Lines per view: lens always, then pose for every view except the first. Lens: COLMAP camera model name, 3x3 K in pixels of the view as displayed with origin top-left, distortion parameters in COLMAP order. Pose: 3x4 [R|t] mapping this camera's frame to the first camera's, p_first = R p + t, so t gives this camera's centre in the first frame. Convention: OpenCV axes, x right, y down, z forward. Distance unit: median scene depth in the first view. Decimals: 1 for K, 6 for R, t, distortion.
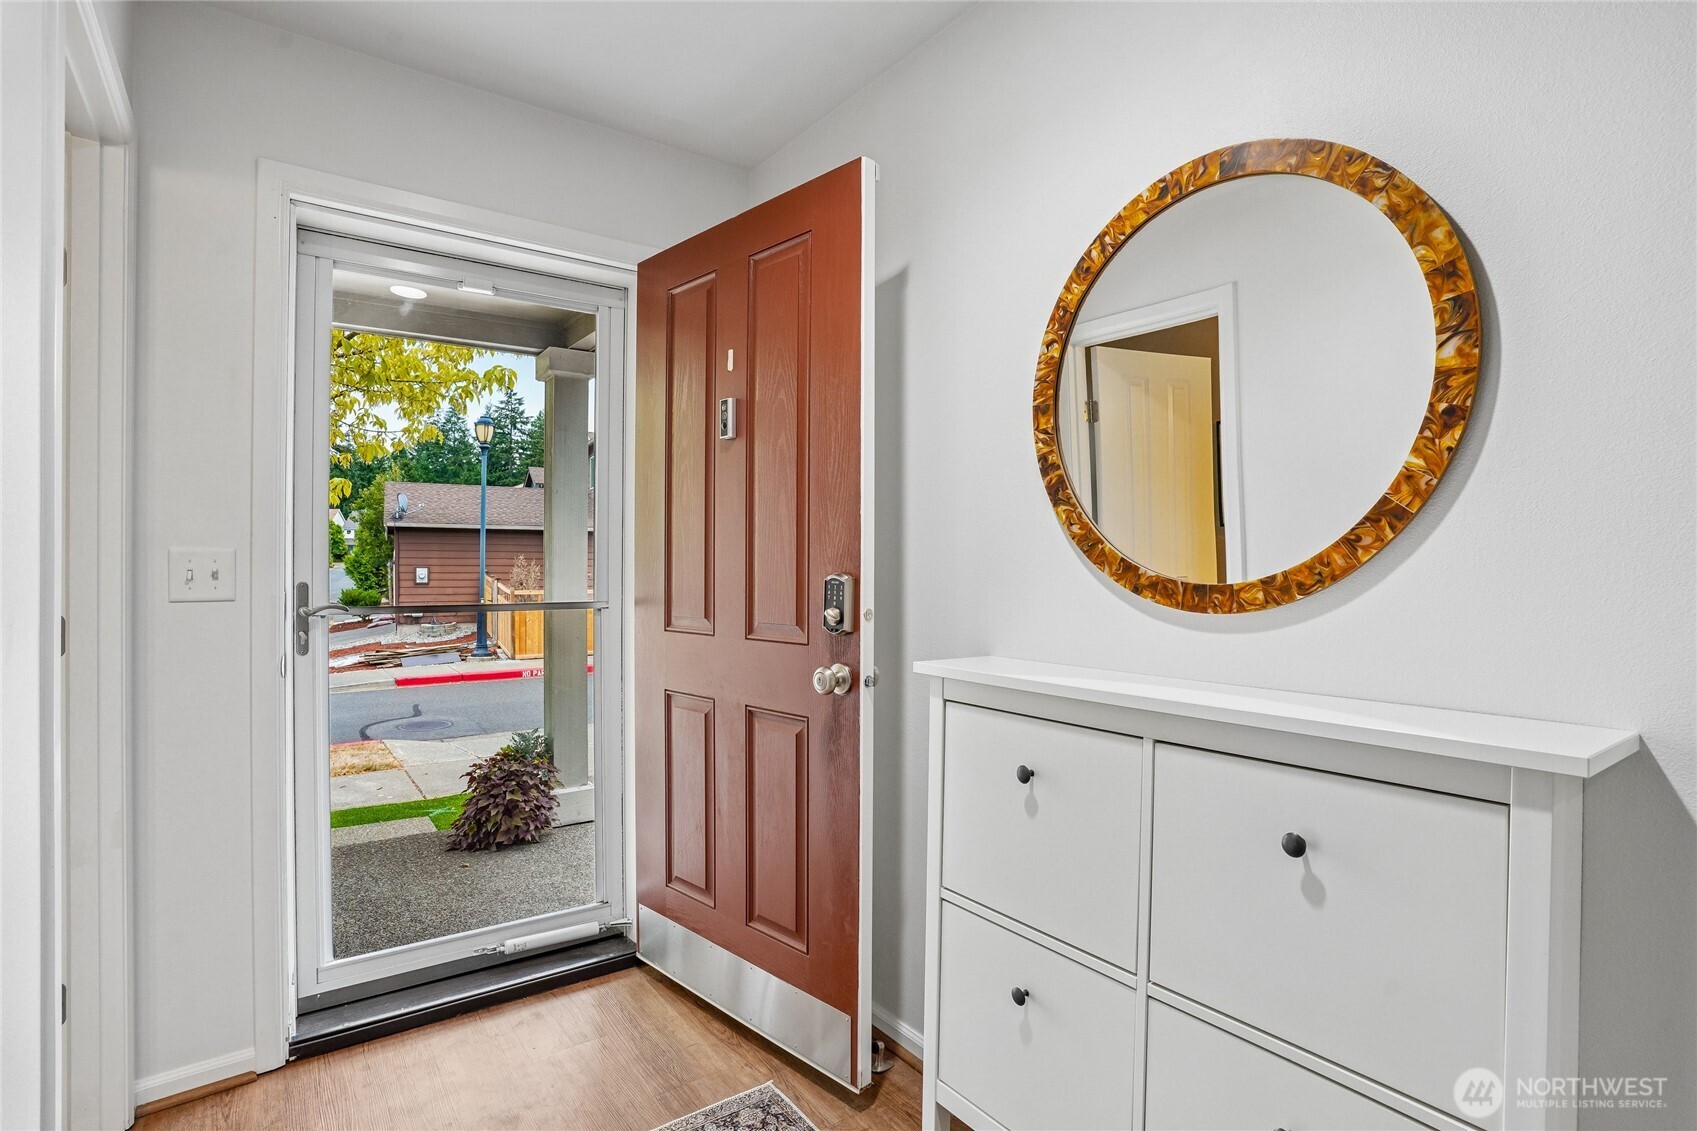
lens RADIAL K [[835.8, 0, 845.9], [0, 835.8, 567.5], [0, 0, 1]] dist [-0.081597, 0.032502]
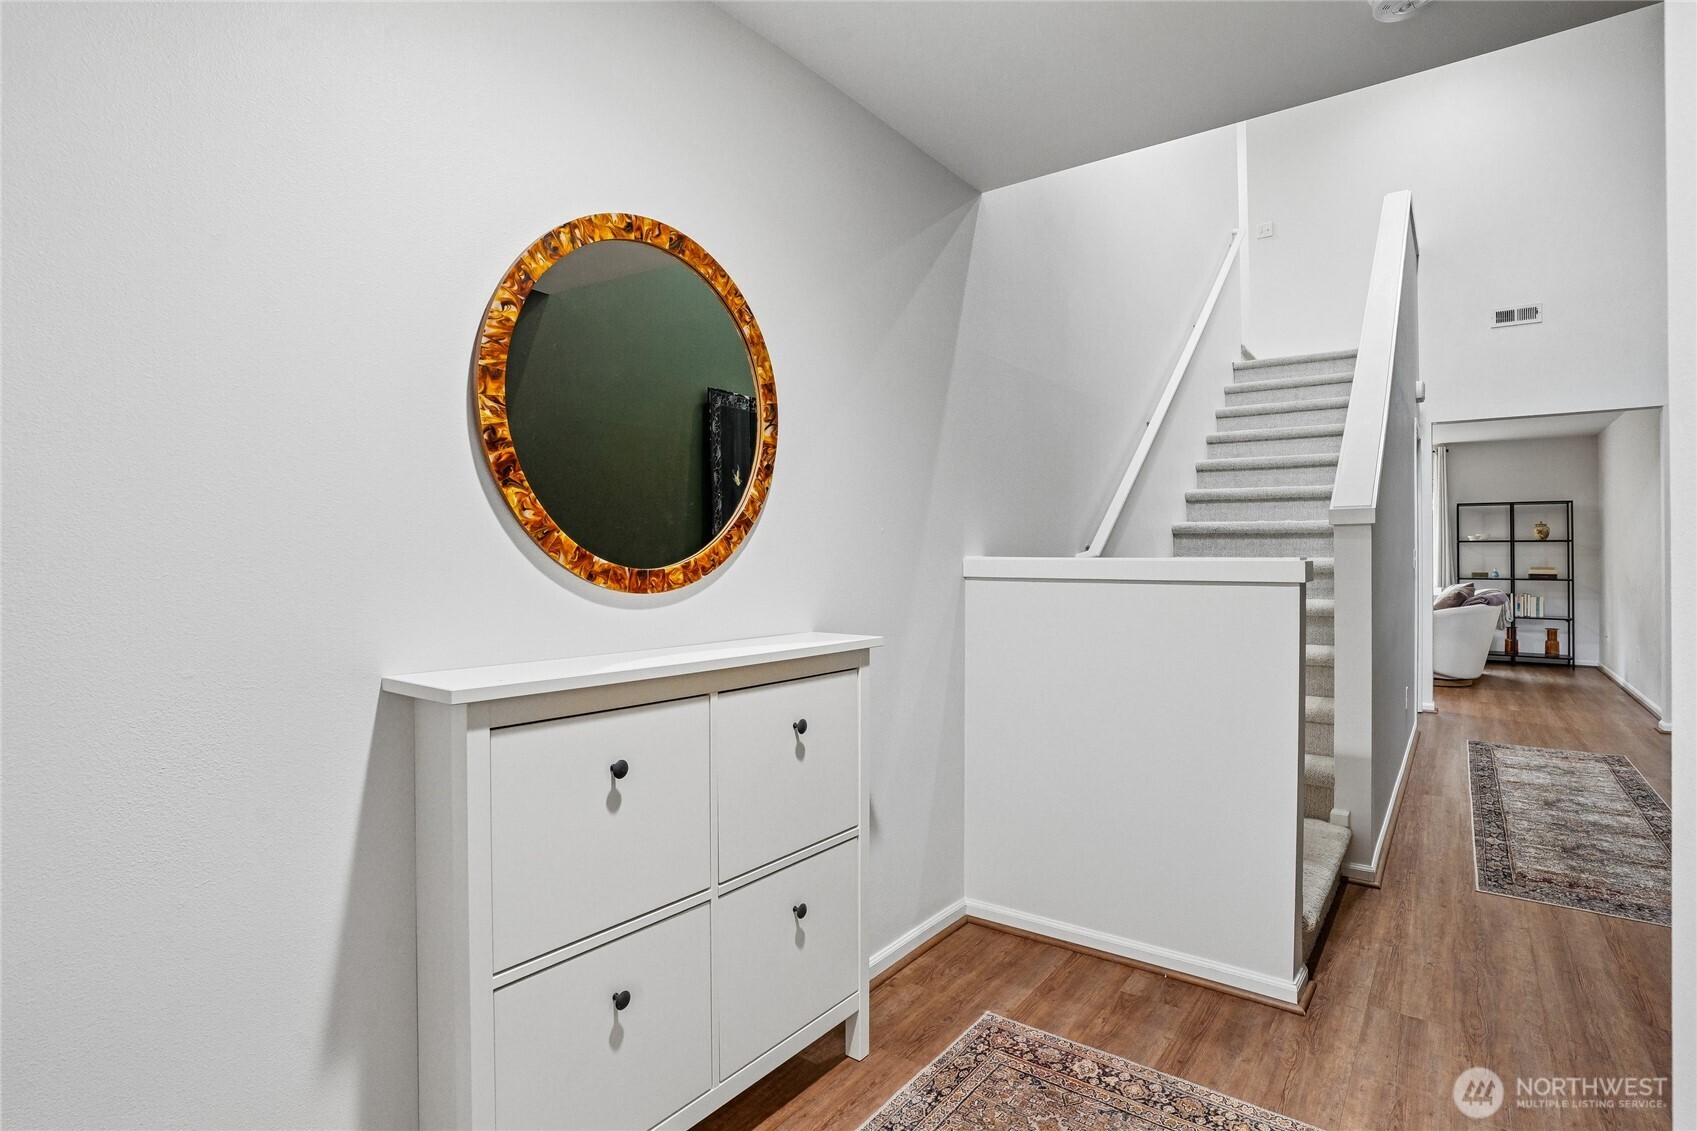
lens RADIAL K [[835.8, 0, 846.6], [0, 835.8, 554.1], [0, 0, 1]] dist [-0.081597, 0.032502]
pose [[-0.302980, 0.002906, 0.952992, -0.802887], [0.004629, 0.999988, -0.001578, 0.000783], [-0.952986, 0.003933, -0.302990, 1.063067]]
